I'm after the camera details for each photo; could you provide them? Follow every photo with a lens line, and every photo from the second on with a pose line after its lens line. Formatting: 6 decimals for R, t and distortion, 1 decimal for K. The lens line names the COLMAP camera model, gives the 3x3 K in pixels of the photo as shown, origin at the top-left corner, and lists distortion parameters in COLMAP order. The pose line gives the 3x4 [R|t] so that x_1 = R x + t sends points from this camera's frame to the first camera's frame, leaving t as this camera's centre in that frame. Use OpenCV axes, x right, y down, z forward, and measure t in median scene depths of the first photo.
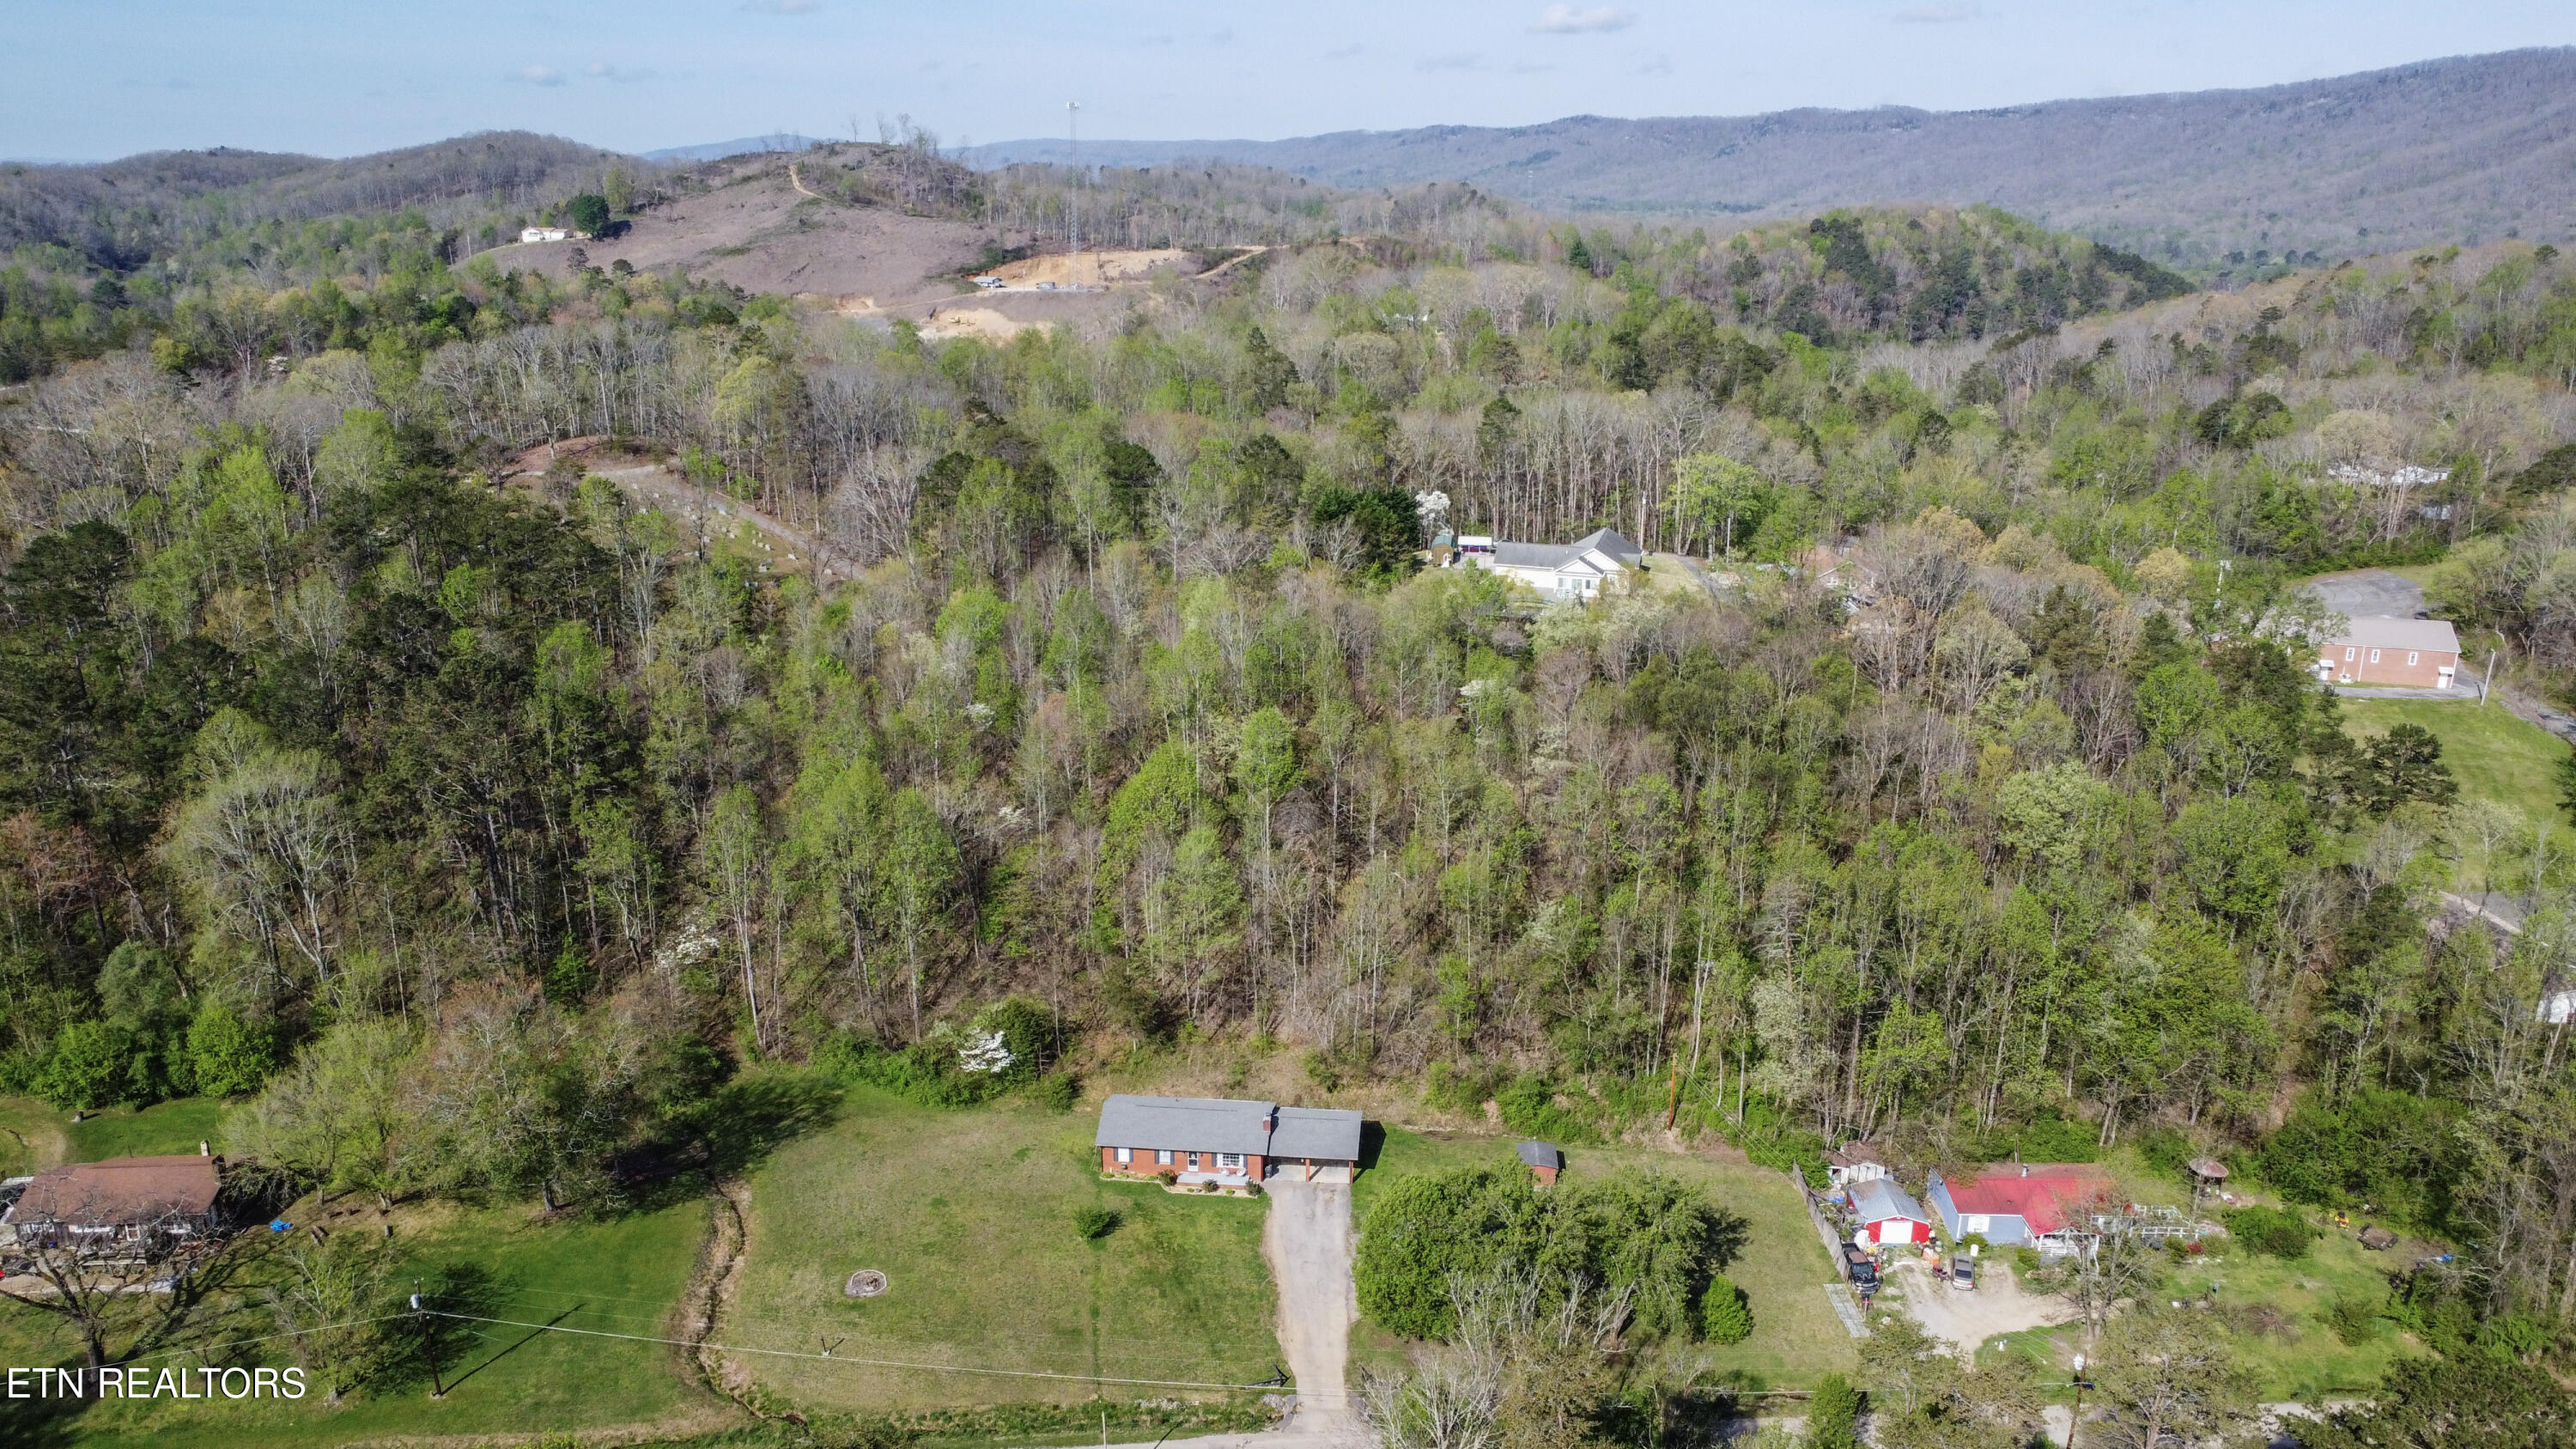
lens RADIAL K [[1943.2, 0, 1275.2], [0, 1943.2, 713.9], [0, 0, 1]] dist [-0.144949, 0.231943]
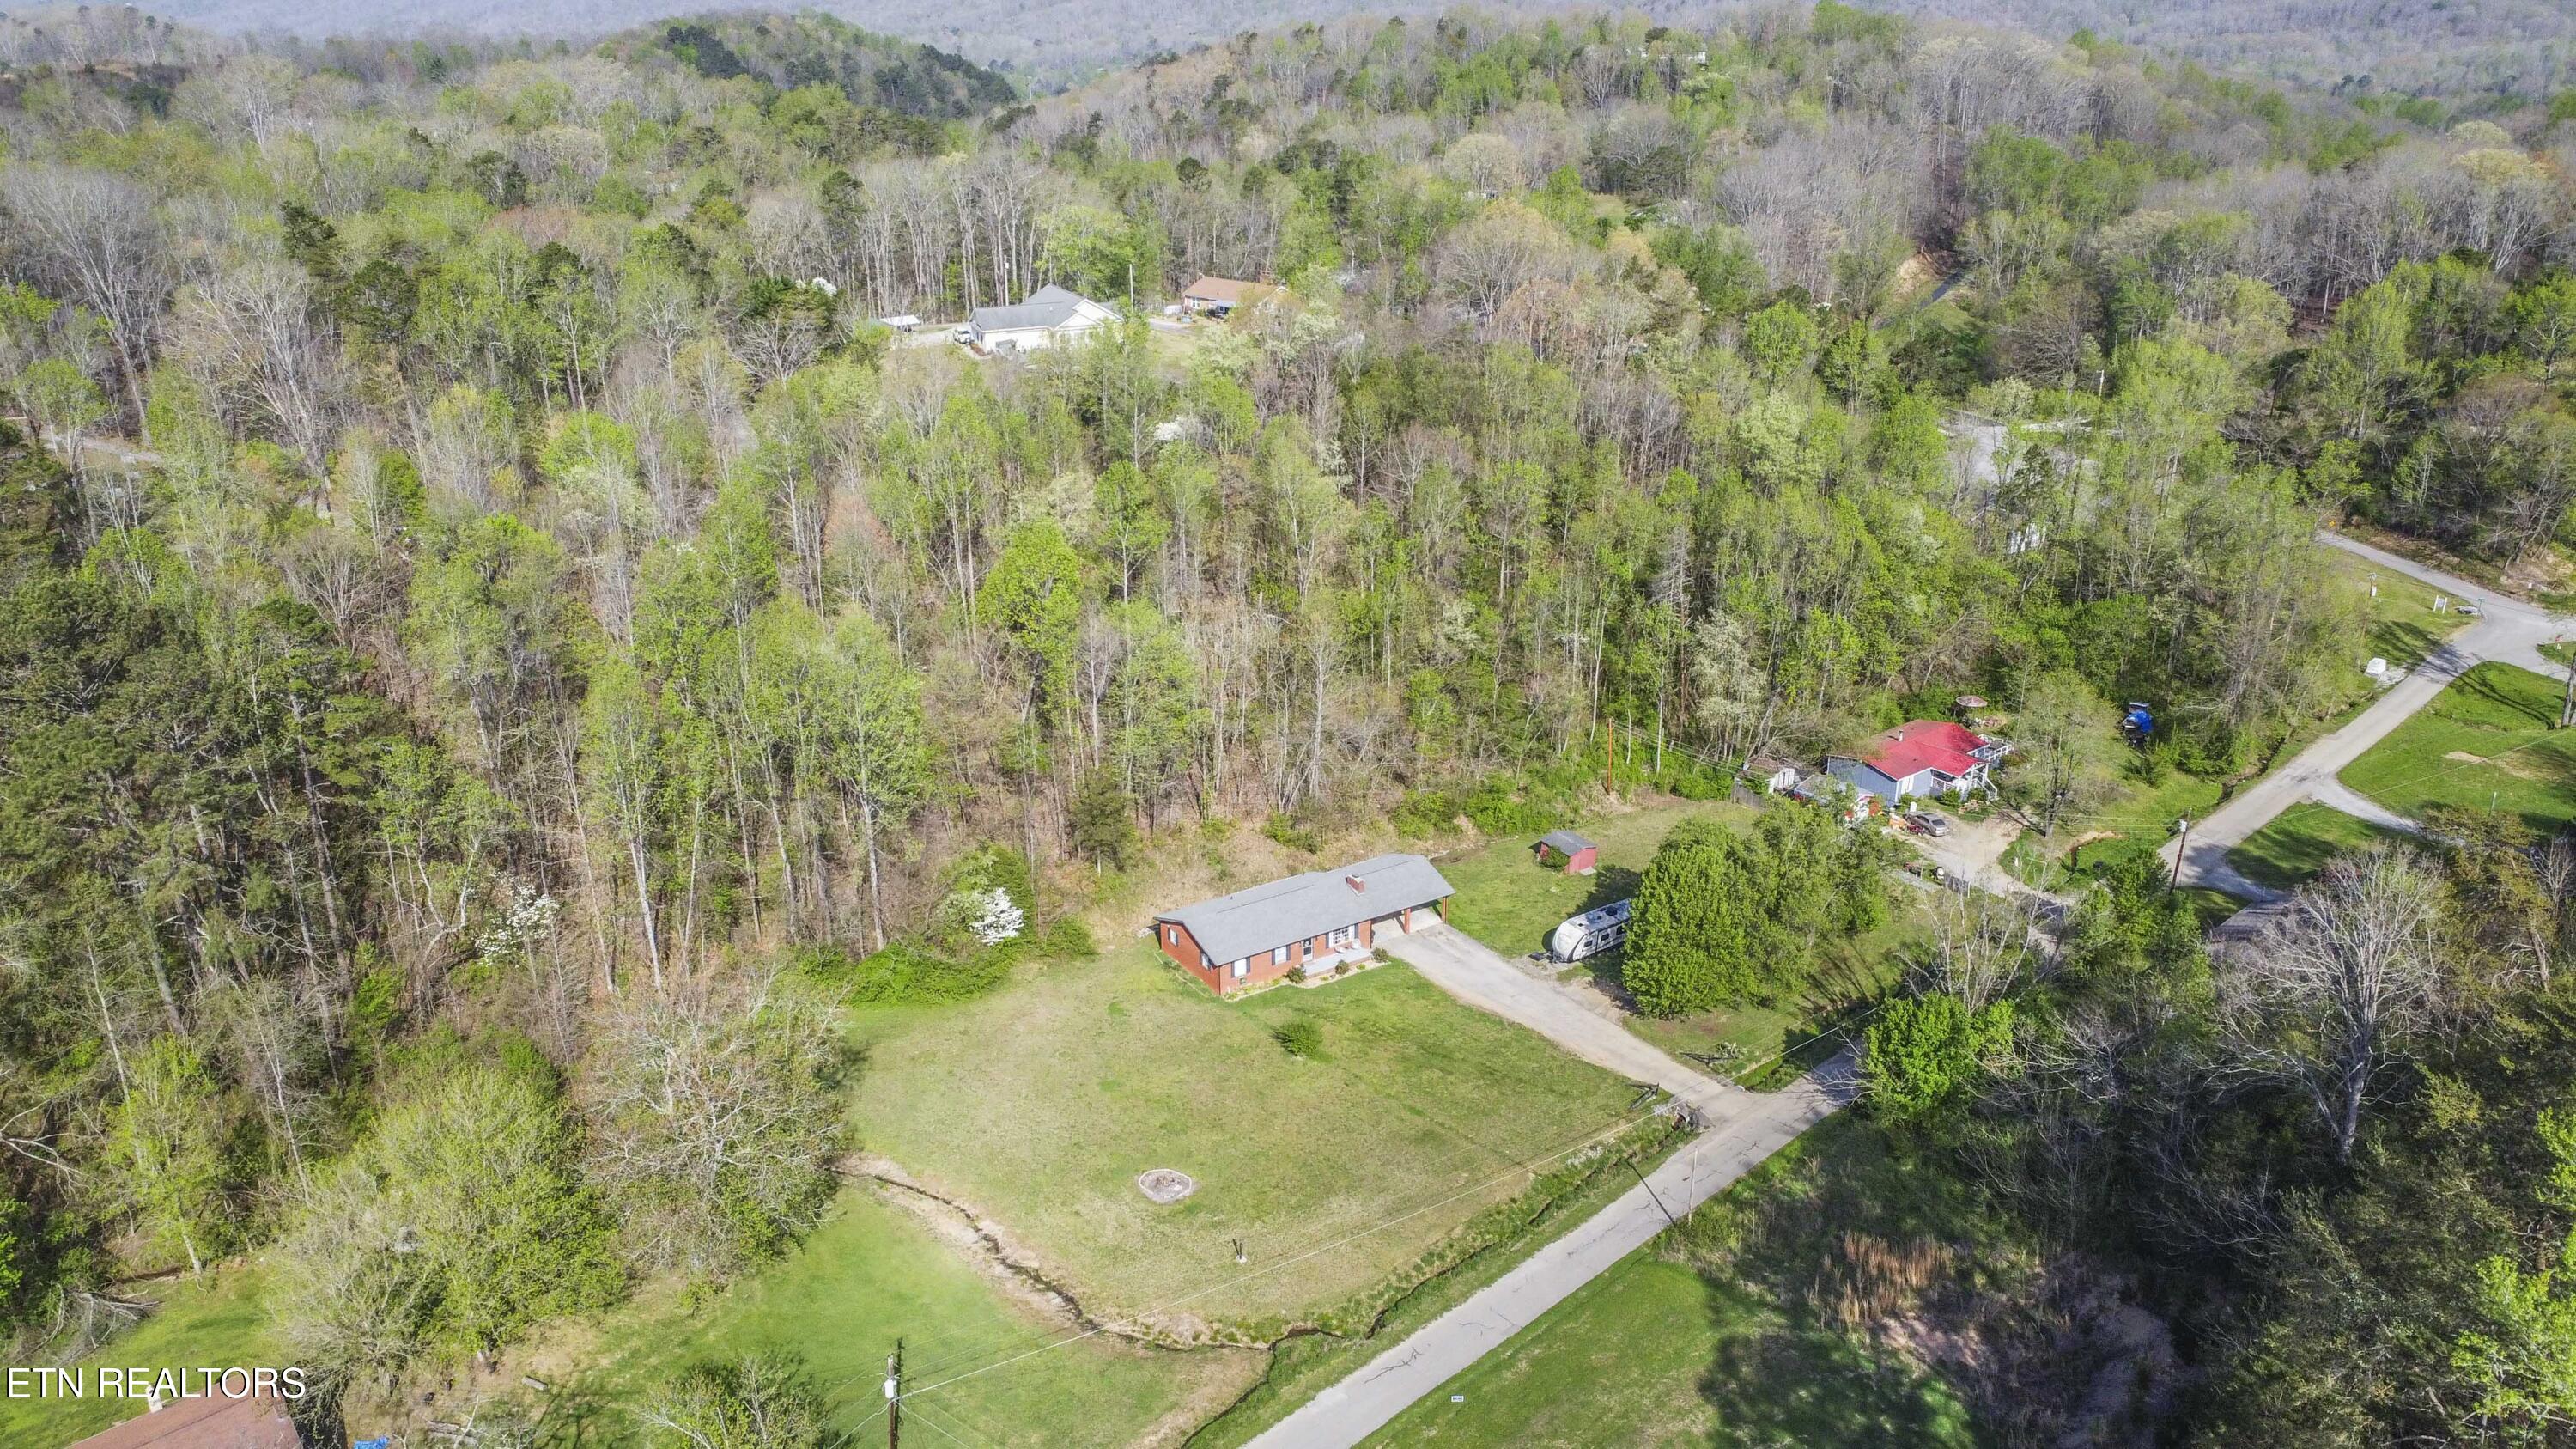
lens RADIAL K [[1943.2, 0, 1275.2], [0, 1943.2, 713.9], [0, 0, 1]] dist [-0.144949, 0.231943]
pose [[0.784594, -0.229667, 0.575904, -0.545166], [0.184754, 0.973269, 0.136431, -0.000675], [-0.591843, -0.000643, 0.806053, 0.279752]]
